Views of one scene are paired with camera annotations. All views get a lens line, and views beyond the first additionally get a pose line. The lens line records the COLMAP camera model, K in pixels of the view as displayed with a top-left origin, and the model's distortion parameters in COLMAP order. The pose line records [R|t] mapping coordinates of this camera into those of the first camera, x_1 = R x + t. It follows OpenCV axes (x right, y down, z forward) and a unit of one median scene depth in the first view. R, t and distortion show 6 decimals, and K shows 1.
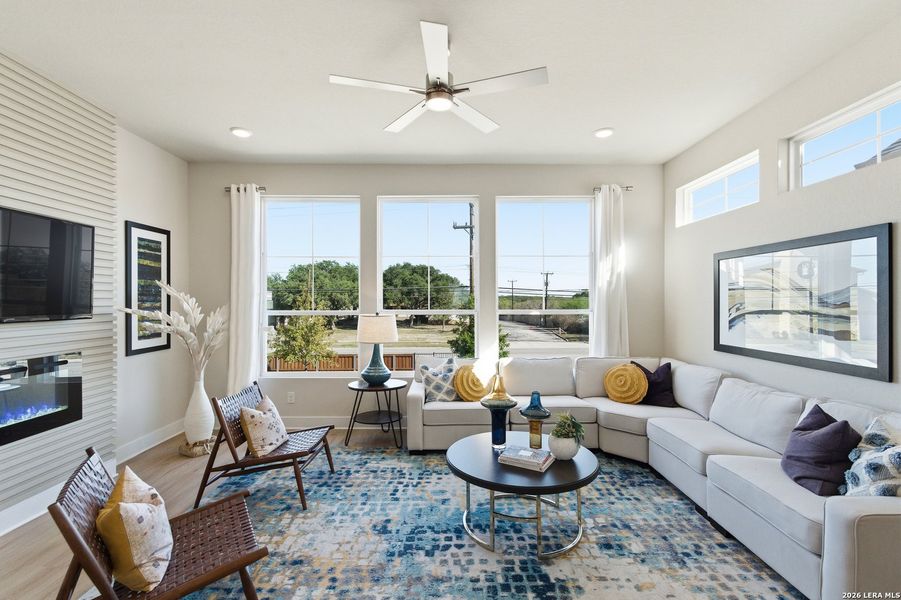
lens RADIAL K [[419.0, 0, 447.9], [0, 419.0, 299.5], [0, 0, 1]] dist [0.001257, 0.000141]
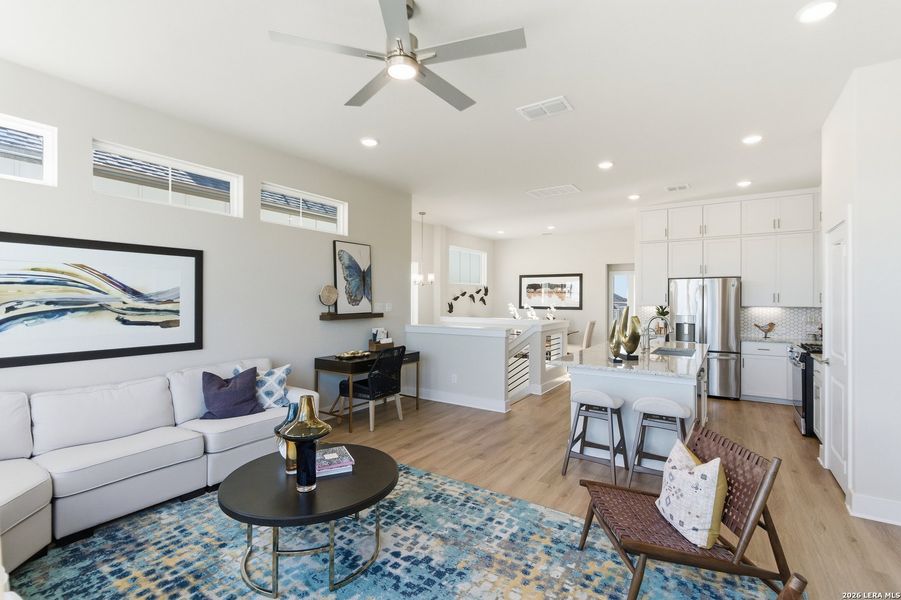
lens RADIAL K [[419.0, 0, 447.6], [0, 419.0, 299.3], [0, 0, 1]] dist [0.001257, 0.000141]
pose [[-0.829028, -0.002384, 0.559203, -0.614951], [-0.004552, 0.999987, -0.002486, 0.004248], [-0.559189, -0.004606, -0.829027, 1.755740]]
